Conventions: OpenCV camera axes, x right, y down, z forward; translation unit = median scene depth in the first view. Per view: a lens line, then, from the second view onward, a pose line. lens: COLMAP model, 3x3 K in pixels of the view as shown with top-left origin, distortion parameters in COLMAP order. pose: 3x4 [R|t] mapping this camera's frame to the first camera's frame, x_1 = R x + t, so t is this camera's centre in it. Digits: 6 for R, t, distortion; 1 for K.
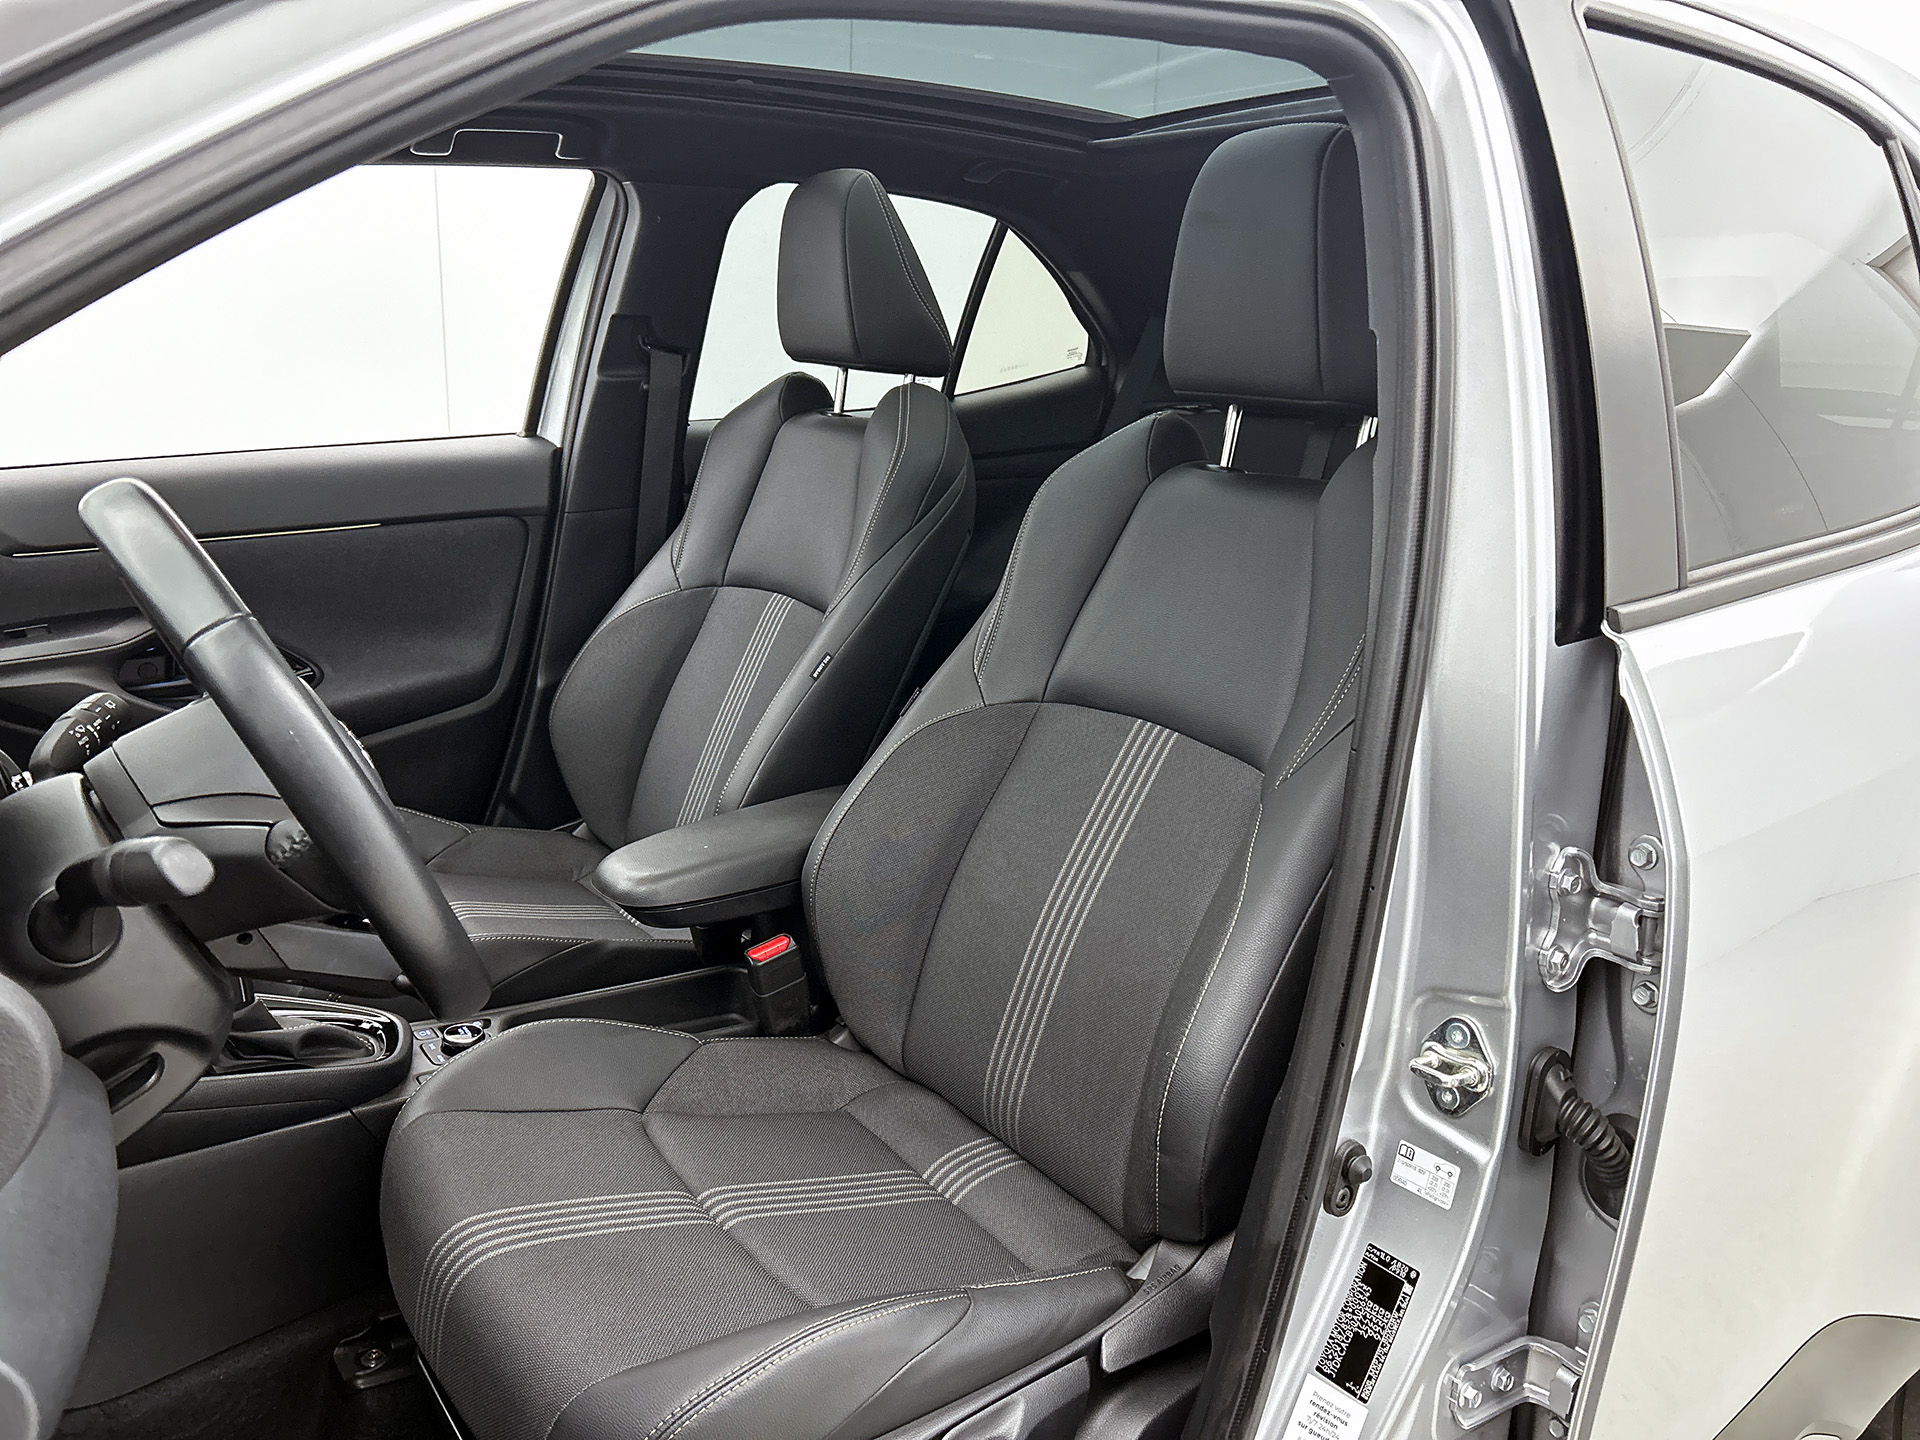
lens RADIAL K [[1468.0, 0, 957.4], [0, 1468.0, 735.8], [0, 0, 1]] dist [0.062593, -0.079185]
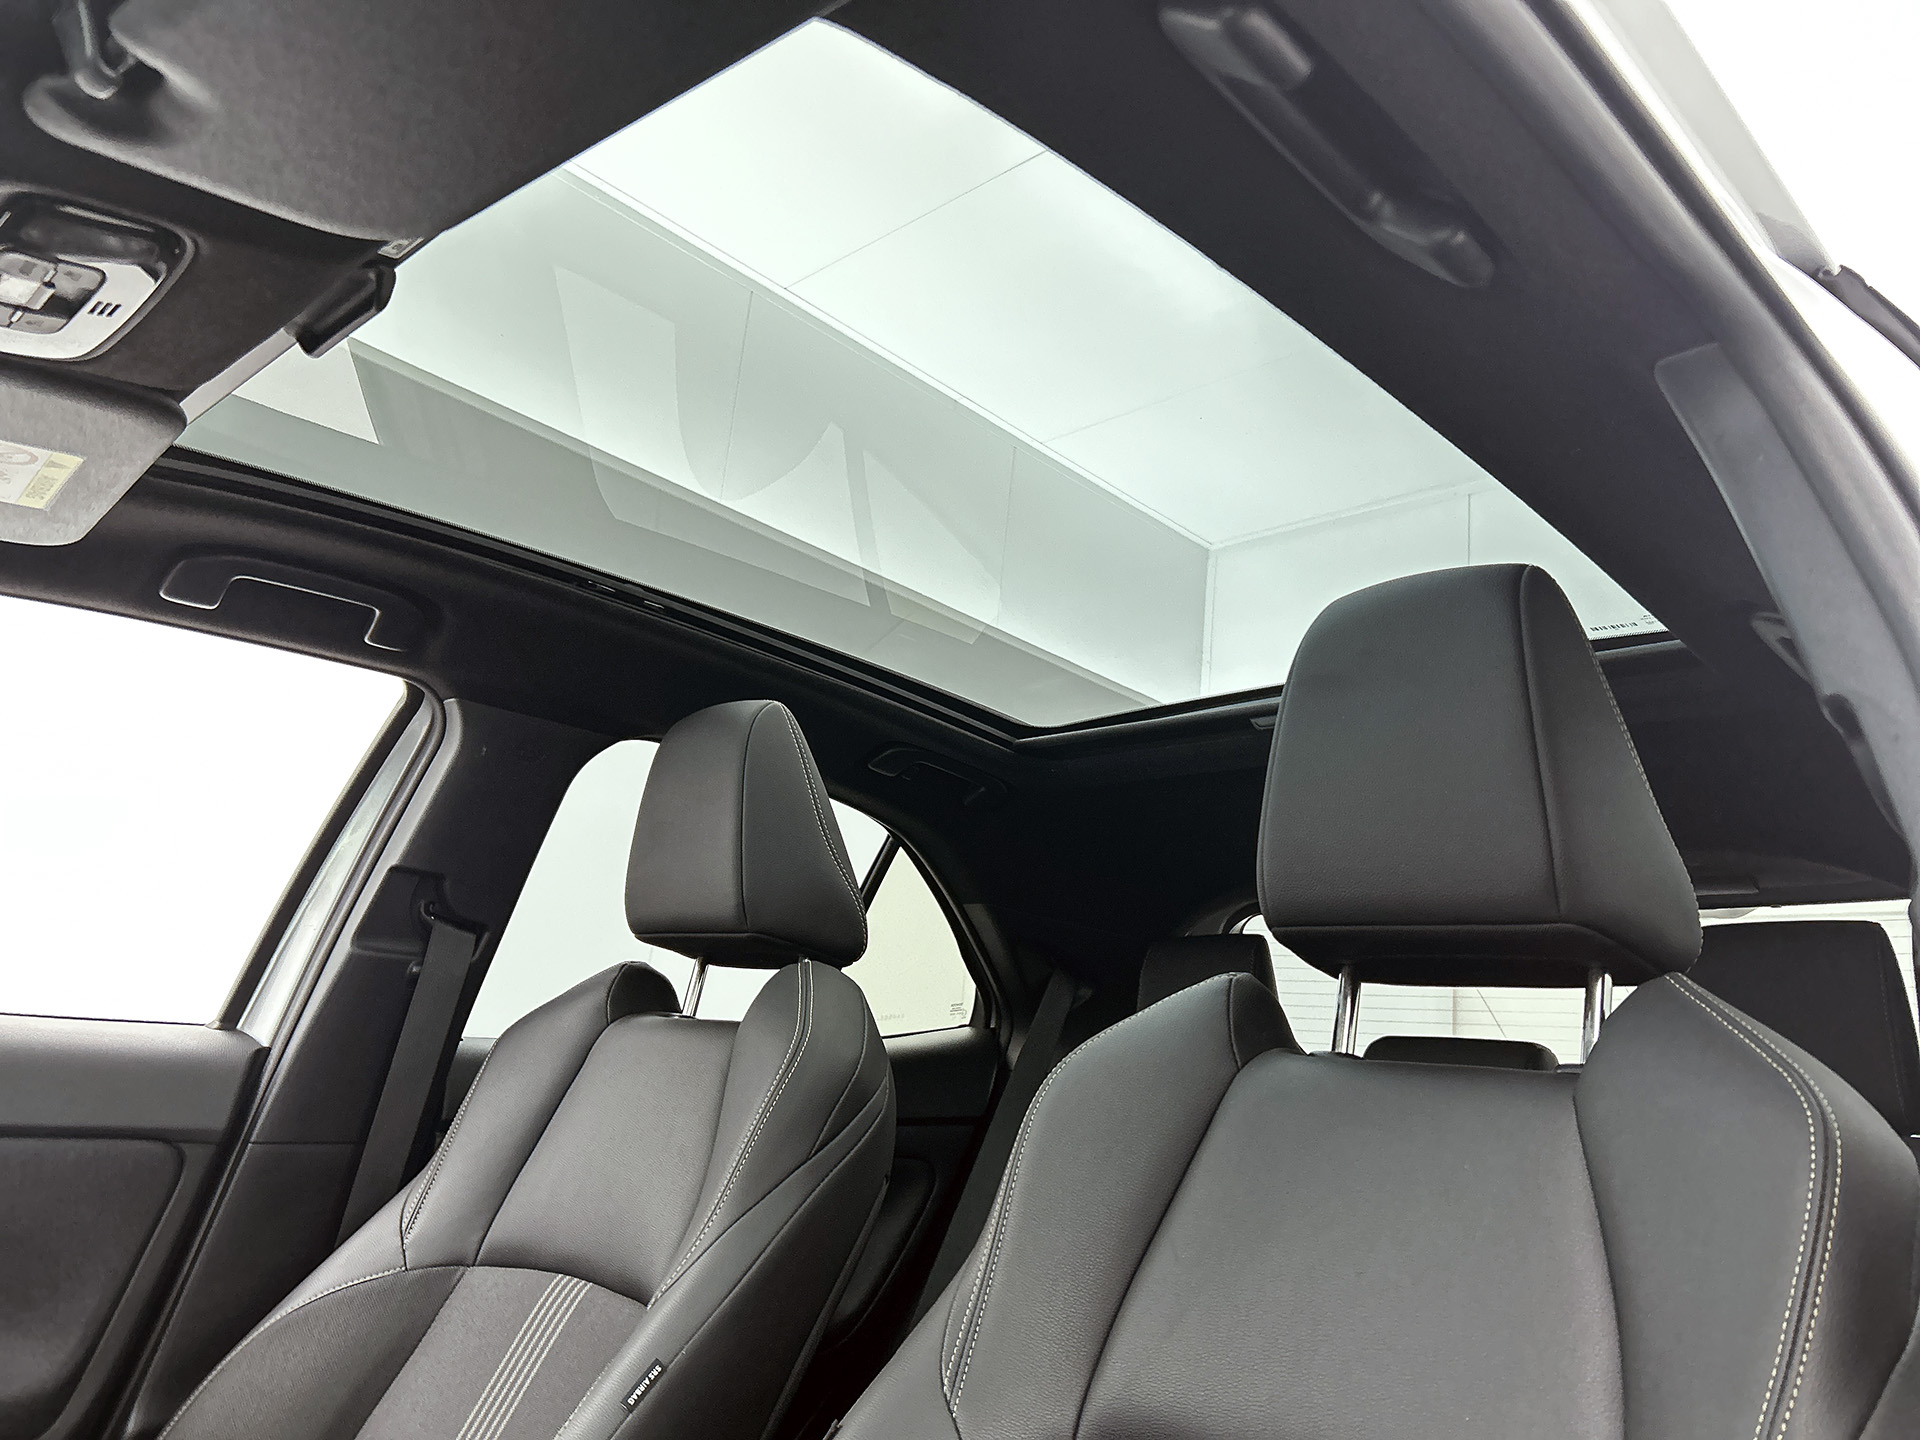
lens RADIAL K [[1468.0, 0, 959.5], [0, 1468.0, 724.5], [0, 0, 1]] dist [0.062593, -0.079185]
pose [[0.984292, 0.104697, 0.142156, -0.069260], [-0.020092, 0.866384, -0.498974, 0.014384], [-0.175403, 0.488279, 0.854878, 0.295754]]
